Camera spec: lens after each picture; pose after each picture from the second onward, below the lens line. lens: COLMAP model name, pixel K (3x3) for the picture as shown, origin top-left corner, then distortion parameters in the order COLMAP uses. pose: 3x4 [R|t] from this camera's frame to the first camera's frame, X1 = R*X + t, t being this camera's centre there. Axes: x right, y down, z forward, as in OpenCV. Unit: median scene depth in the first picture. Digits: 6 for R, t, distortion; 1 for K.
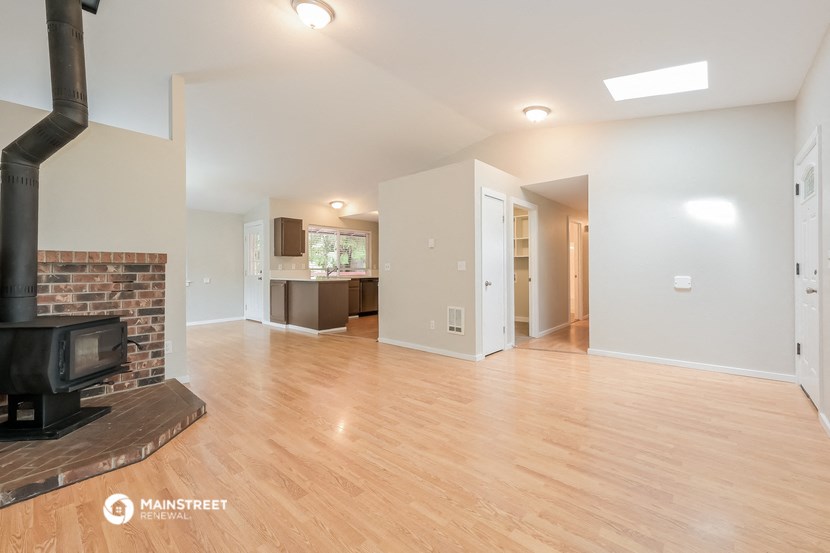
lens RADIAL K [[346.9, 0, 419.9], [0, 346.9, 264.3], [0, 0, 1]] dist [0.001584, 0.000553]
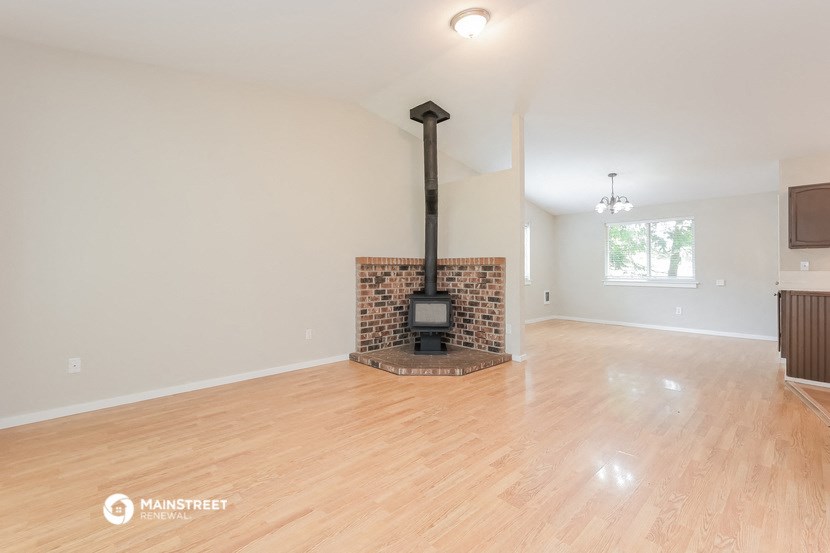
lens RADIAL K [[362.9, 0, 417.3], [0, 362.9, 270.2], [0, 0, 1]] dist [-0.001355, -0.000231]
pose [[-0.089183, 0.008683, -0.995977, 0.745446], [0.011895, 0.999900, 0.007652, 0.005651], [0.995944, -0.011165, -0.089278, 0.897790]]
